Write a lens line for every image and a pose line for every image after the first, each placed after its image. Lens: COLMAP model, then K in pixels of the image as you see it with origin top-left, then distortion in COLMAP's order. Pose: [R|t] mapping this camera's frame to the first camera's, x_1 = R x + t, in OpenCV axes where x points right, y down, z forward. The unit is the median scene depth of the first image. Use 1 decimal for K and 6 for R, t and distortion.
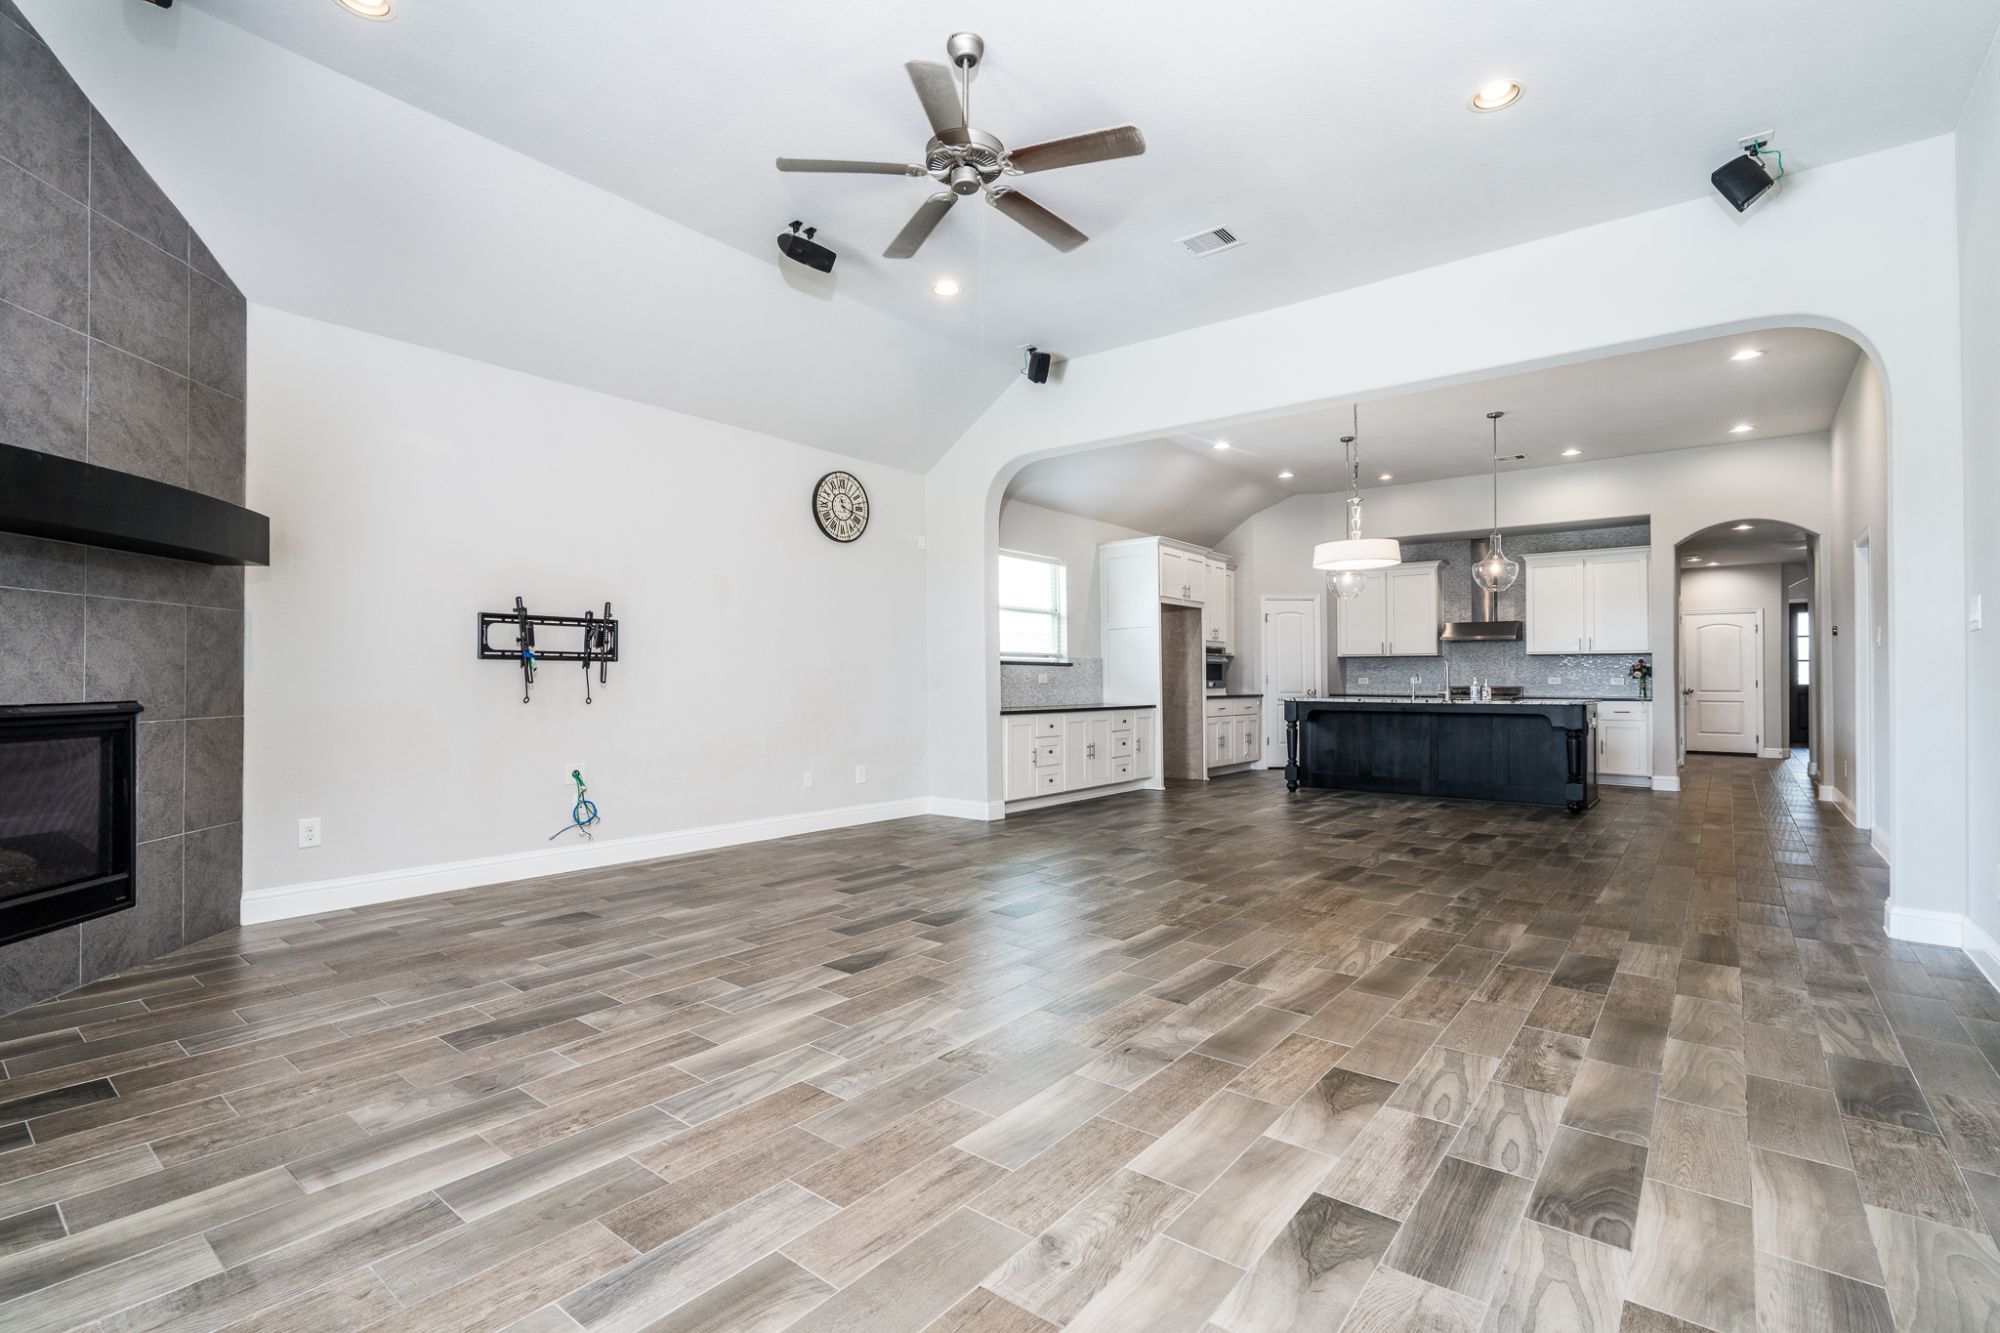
lens RADIAL K [[921.5, 0, 997.5], [0, 921.5, 669.8], [0, 0, 1]] dist [-0.006708, 0.001183]
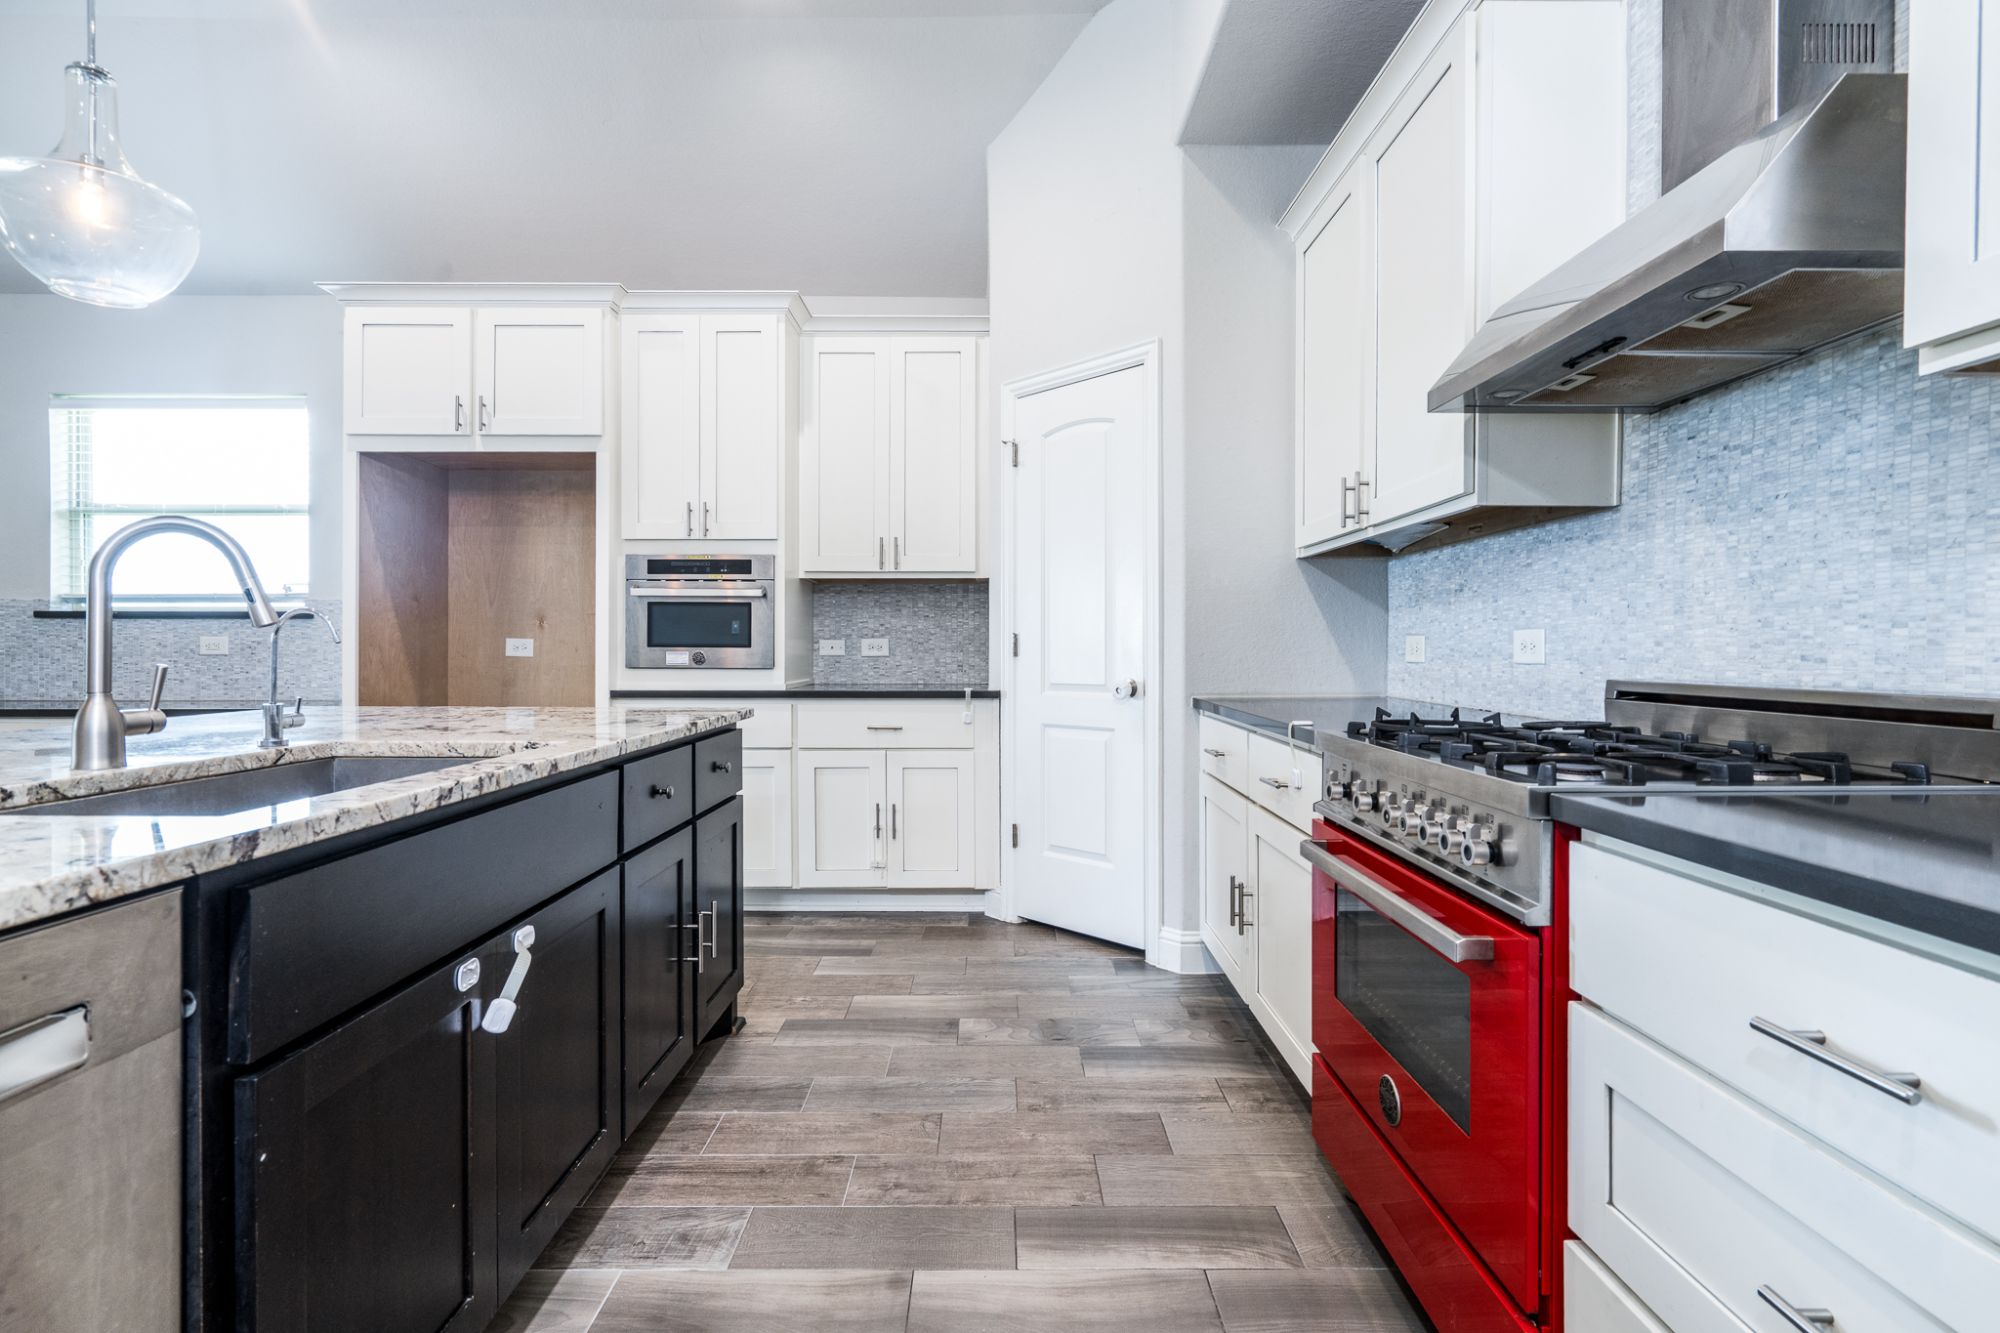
lens RADIAL K [[921.5, 0, 1002.8], [0, 921.5, 657.5], [0, 0, 1]] dist [-0.006708, 0.001183]
pose [[0.625089, 0.006272, -0.780528, 0.604908], [0.010325, 0.999814, 0.016304, 0.011013], [0.780485, -0.018251, 0.624908, 0.887484]]
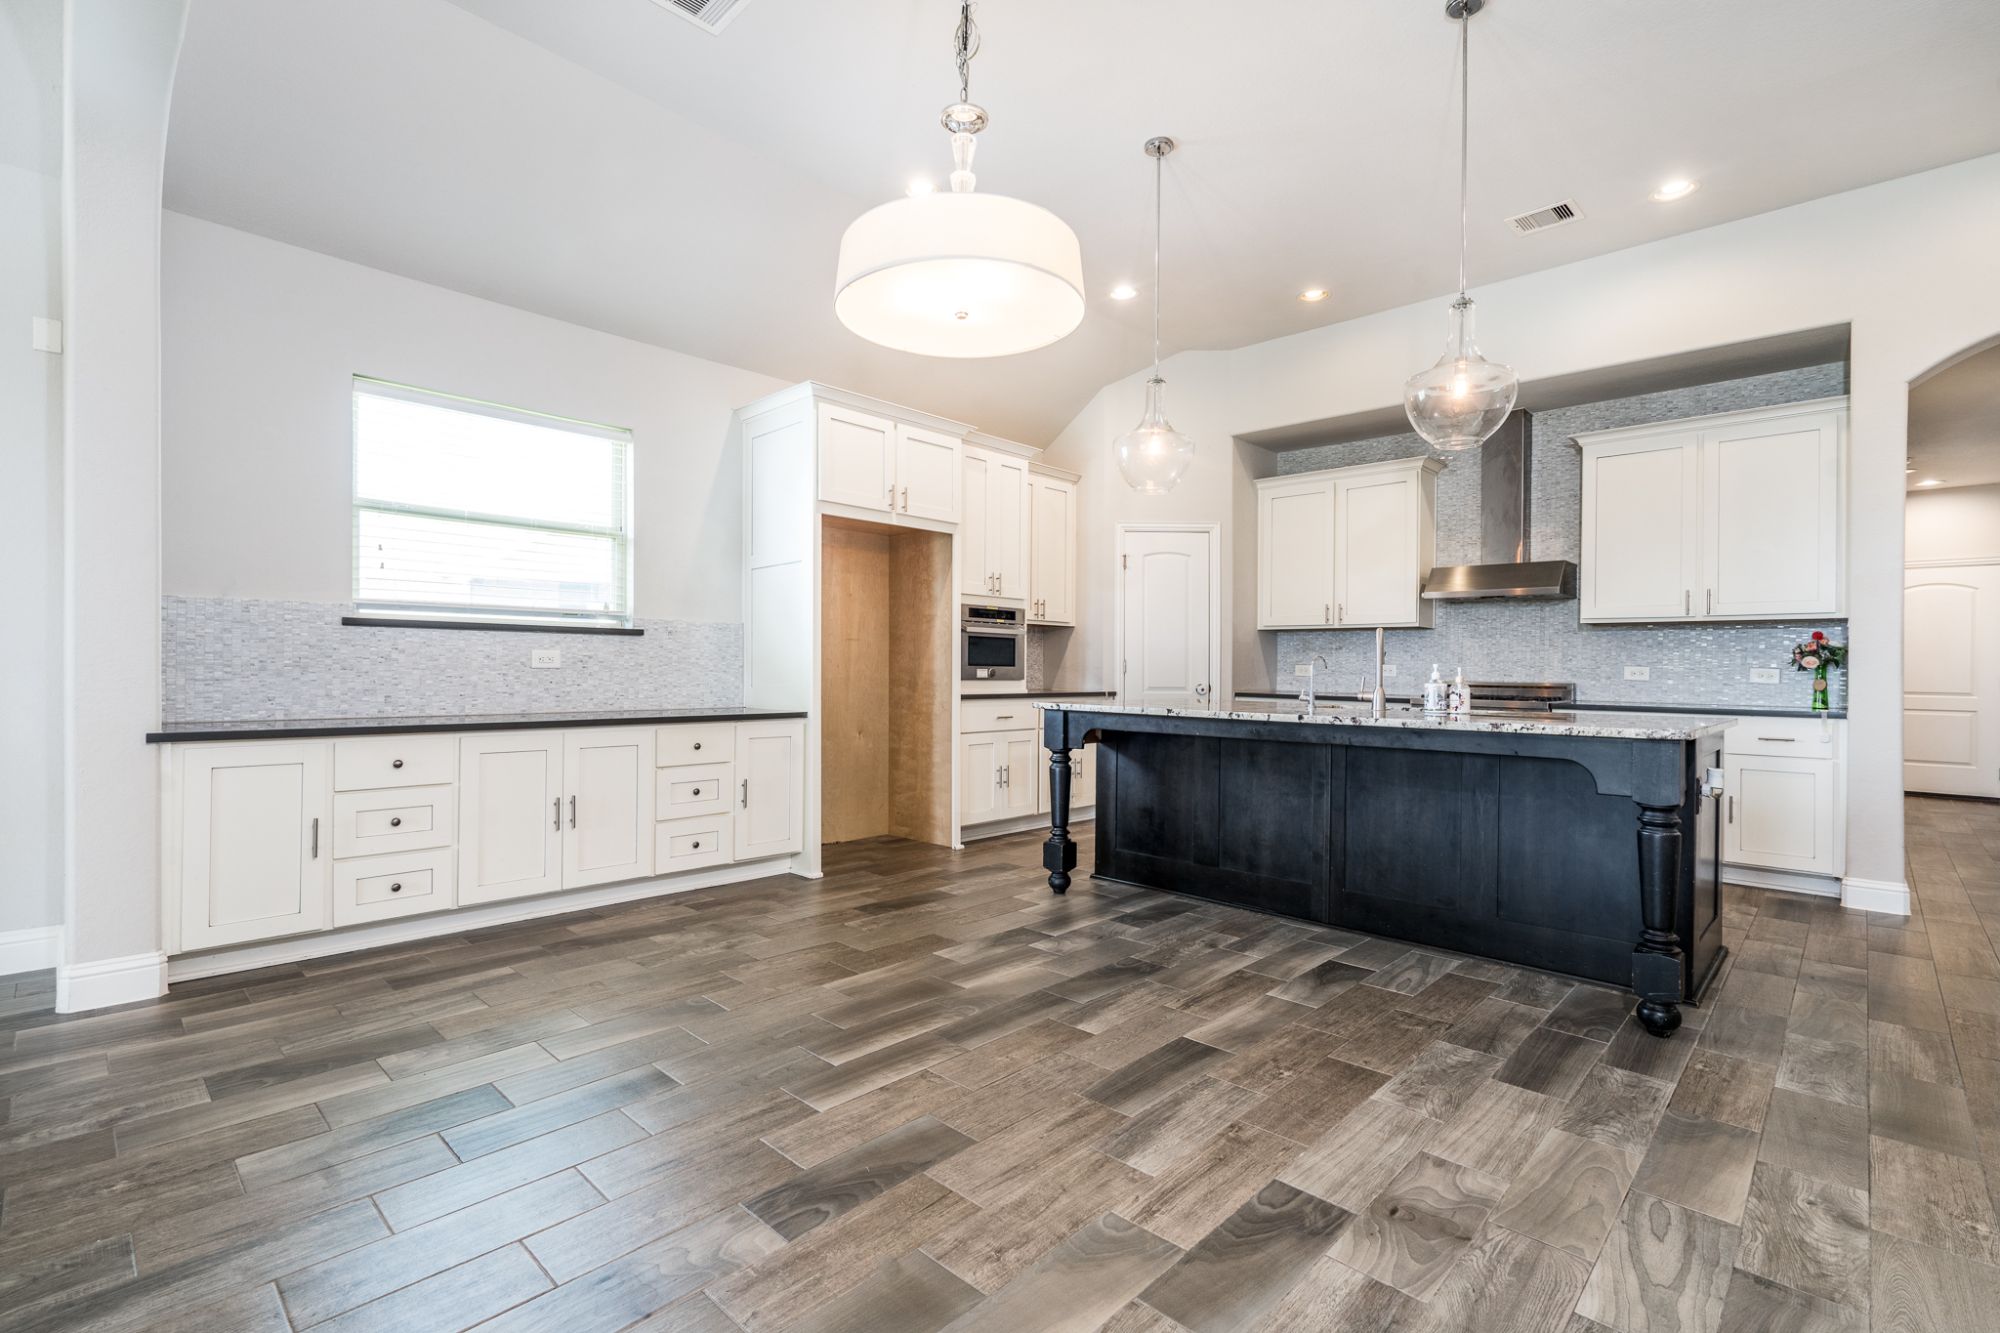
lens RADIAL K [[921.5, 0, 991.6], [0, 921.5, 663.5], [0, 0, 1]] dist [-0.006708, 0.001183]
pose [[0.995883, 0.010180, -0.090073, 0.292441], [-0.009398, 0.999914, 0.009106, 0.004873], [0.090158, -0.008222, 0.995894, 0.453385]]
